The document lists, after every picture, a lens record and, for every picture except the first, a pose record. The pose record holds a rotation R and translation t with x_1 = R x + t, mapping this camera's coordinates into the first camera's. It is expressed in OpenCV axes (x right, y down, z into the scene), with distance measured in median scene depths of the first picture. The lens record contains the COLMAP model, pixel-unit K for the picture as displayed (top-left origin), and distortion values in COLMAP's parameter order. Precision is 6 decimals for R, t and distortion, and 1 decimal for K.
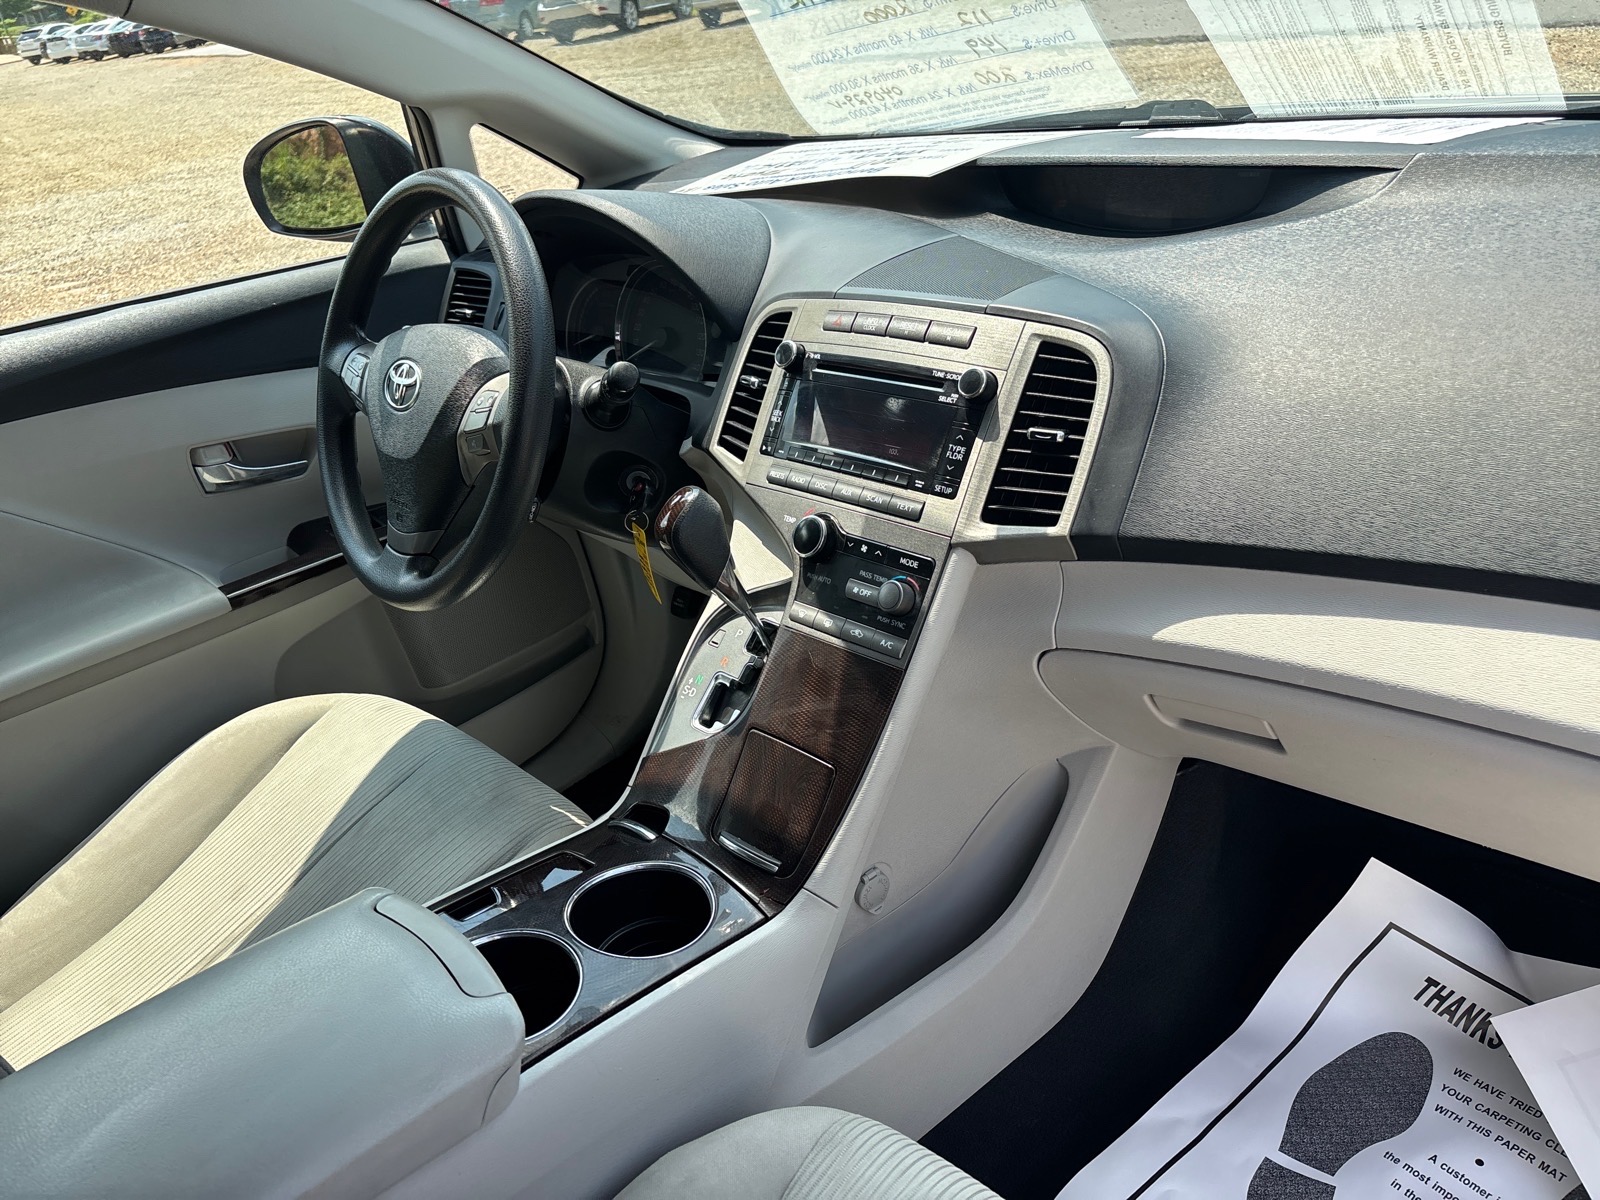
lens RADIAL K [[1212.4, 0, 804.1], [0, 1212.4, 641.1], [0, 0, 1]] dist [0.054875, 0.001999]
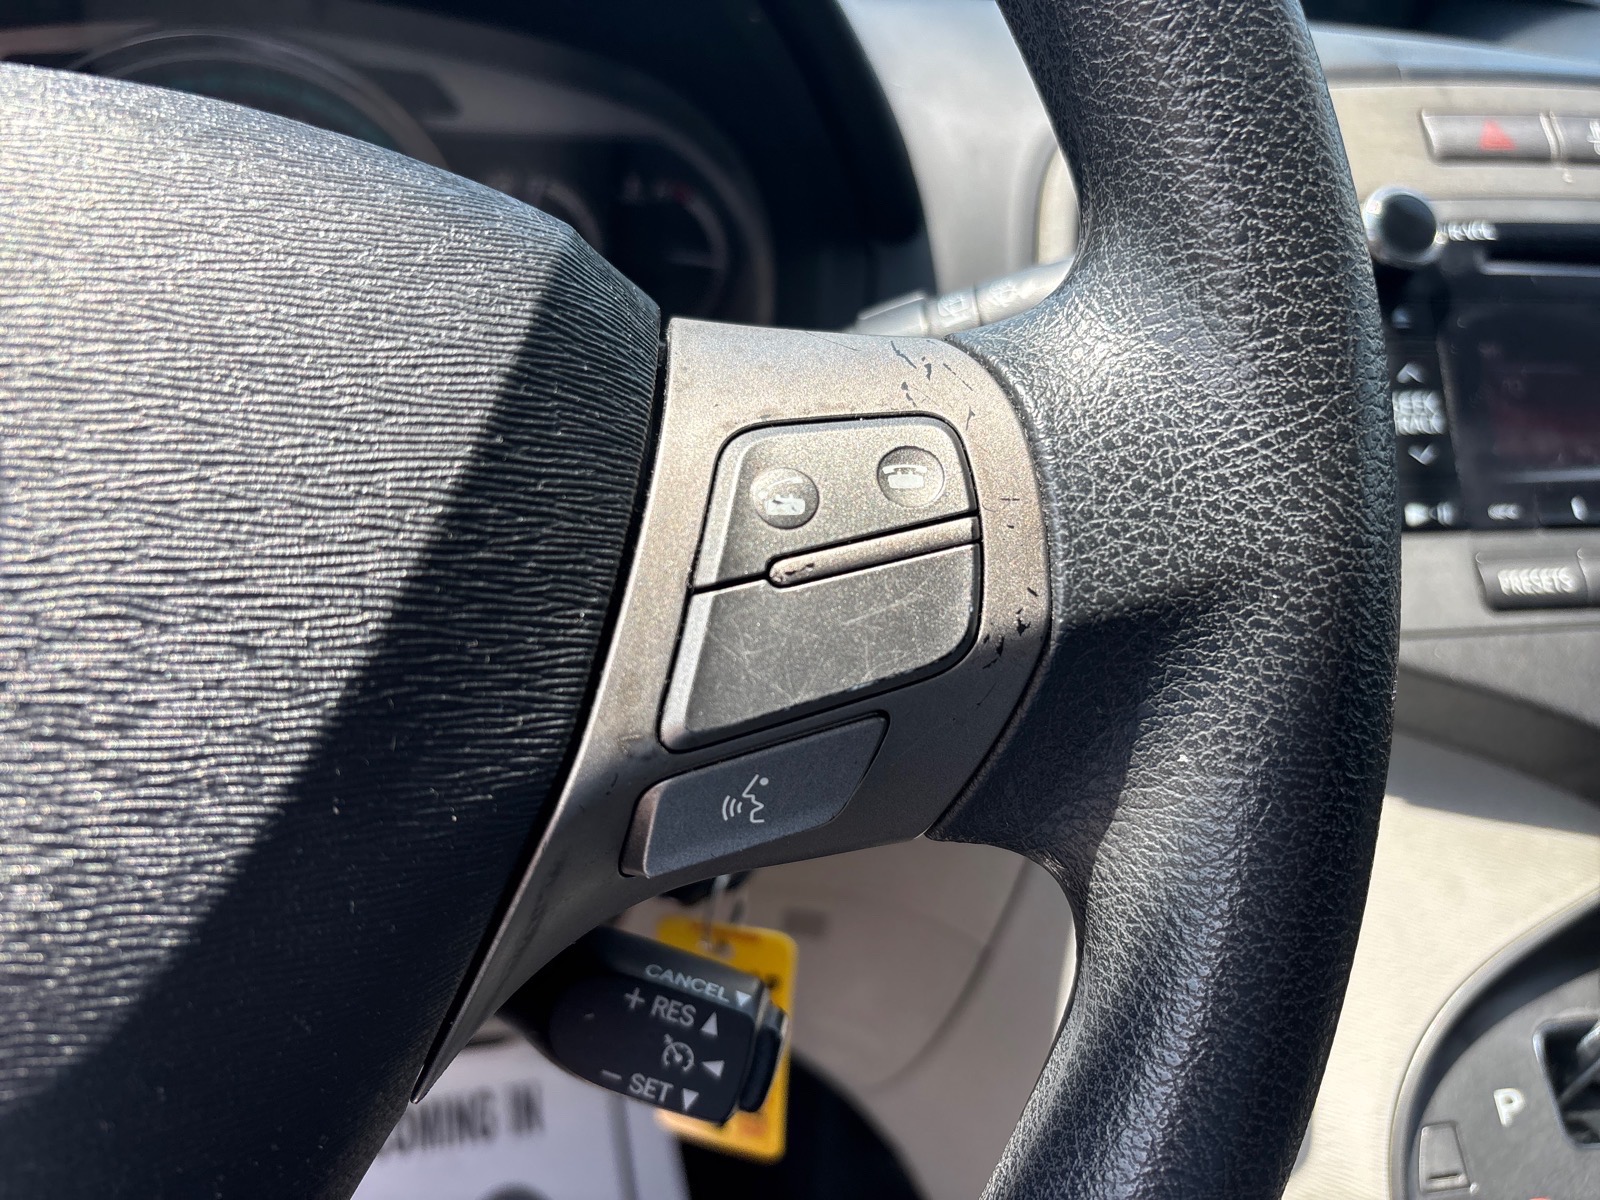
lens RADIAL K [[1230.1, 0, 800.0], [0, 1230.1, 600.0], [0, 0, 1]] dist [-0.003051, 0.002008]
pose [[0.549285, -0.188449, 0.814108, -0.439724], [0.279687, 0.959510, 0.033400, -0.219098], [-0.787440, 0.209349, 0.579752, 1.067954]]
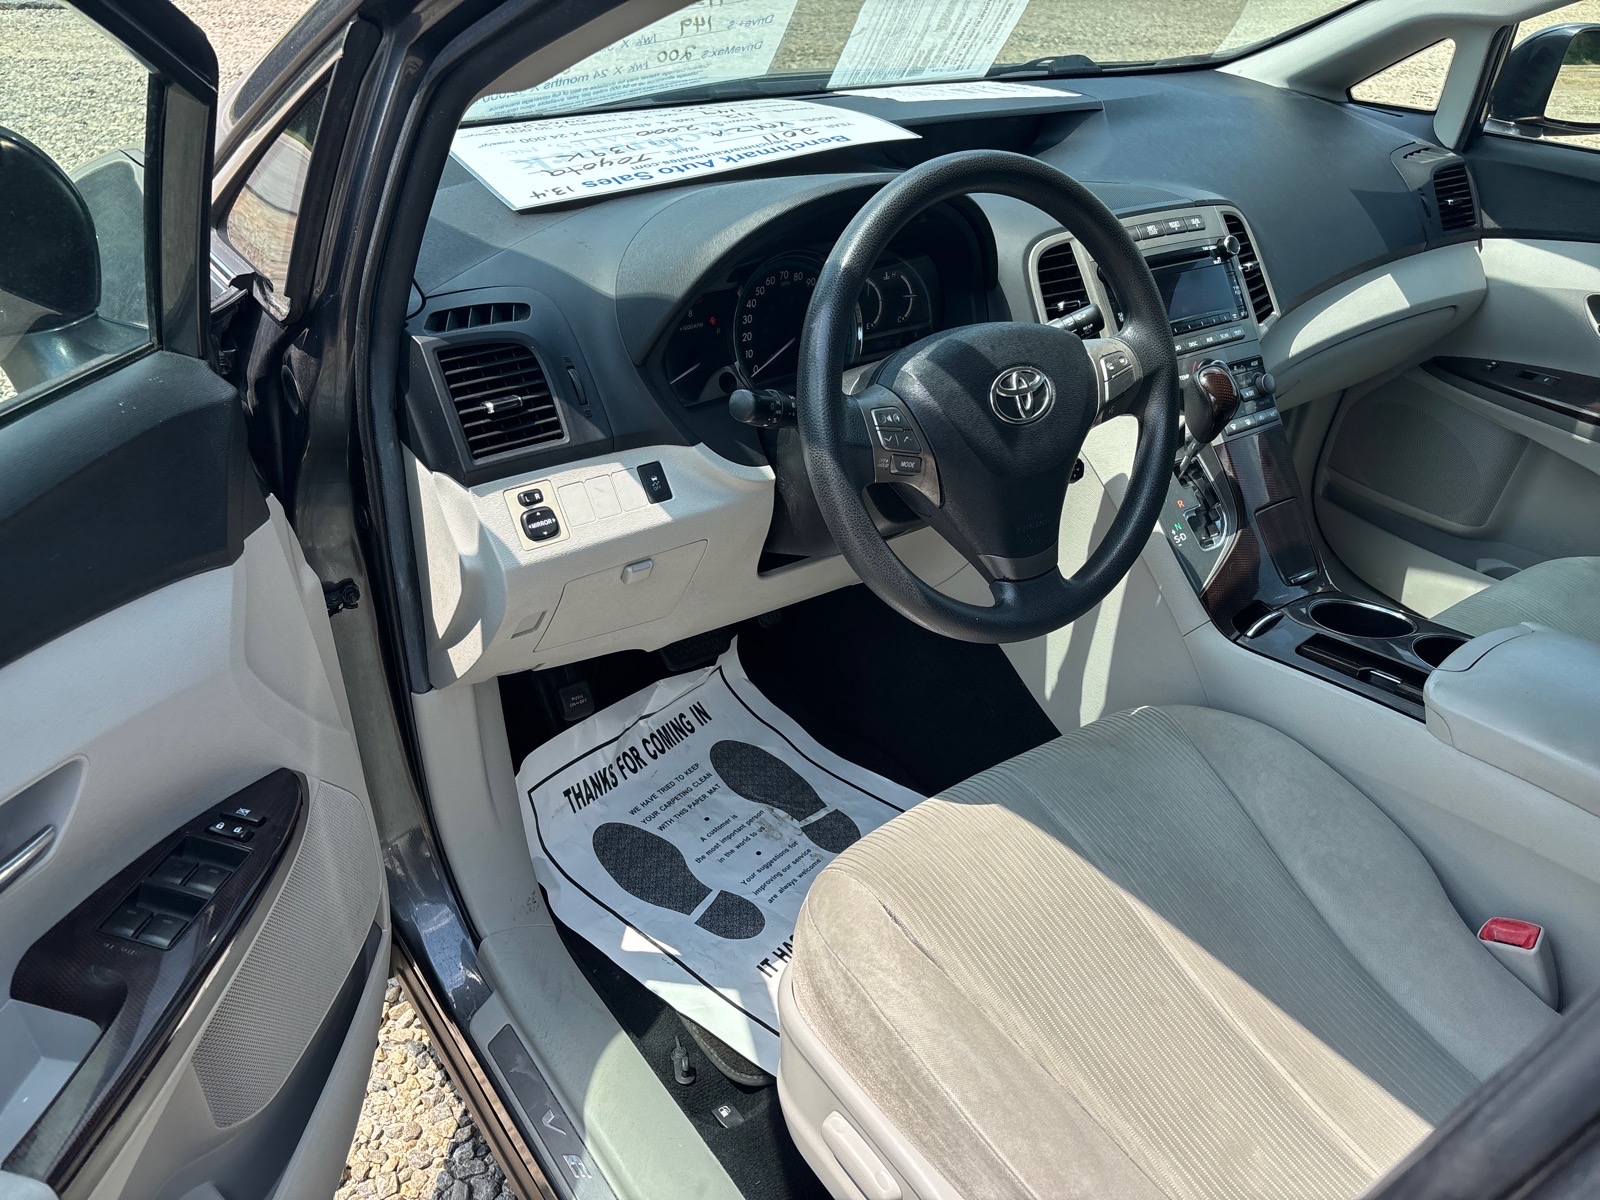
lens RADIAL K [[1230.1, 0, 800.0], [0, 1230.1, 600.0], [0, 0, 1]] dist [-0.003051, 0.002008]
pose [[0.137236, -0.400064, 0.906154, -1.531490], [0.416807, 0.853201, 0.313561, -0.539001], [-0.898576, 0.334659, 0.283839, 1.168671]]
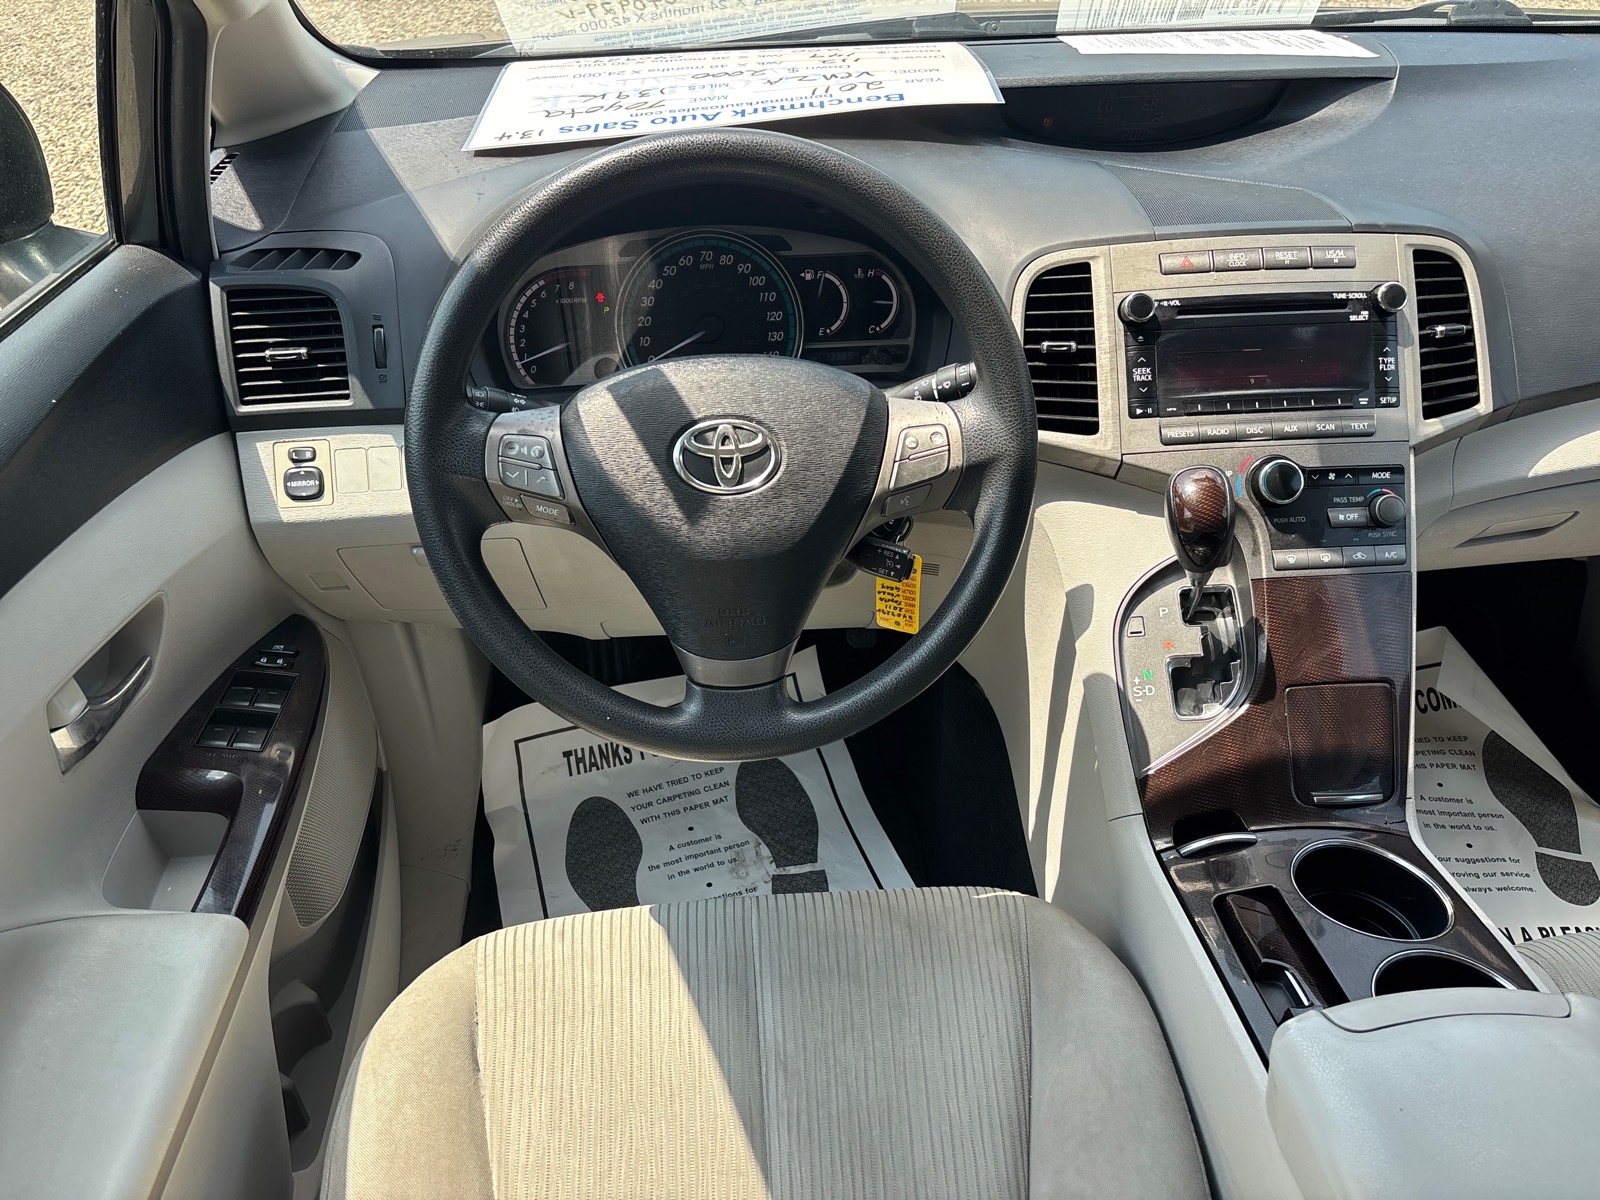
lens RADIAL K [[1230.1, 0, 800.0], [0, 1230.1, 600.0], [0, 0, 1]] dist [-0.003051, 0.002008]
pose [[0.645953, -0.338808, 0.684071, -0.996070], [0.303103, 0.936280, 0.177508, -0.303134], [-0.700623, 0.092682, 0.707486, 0.605802]]
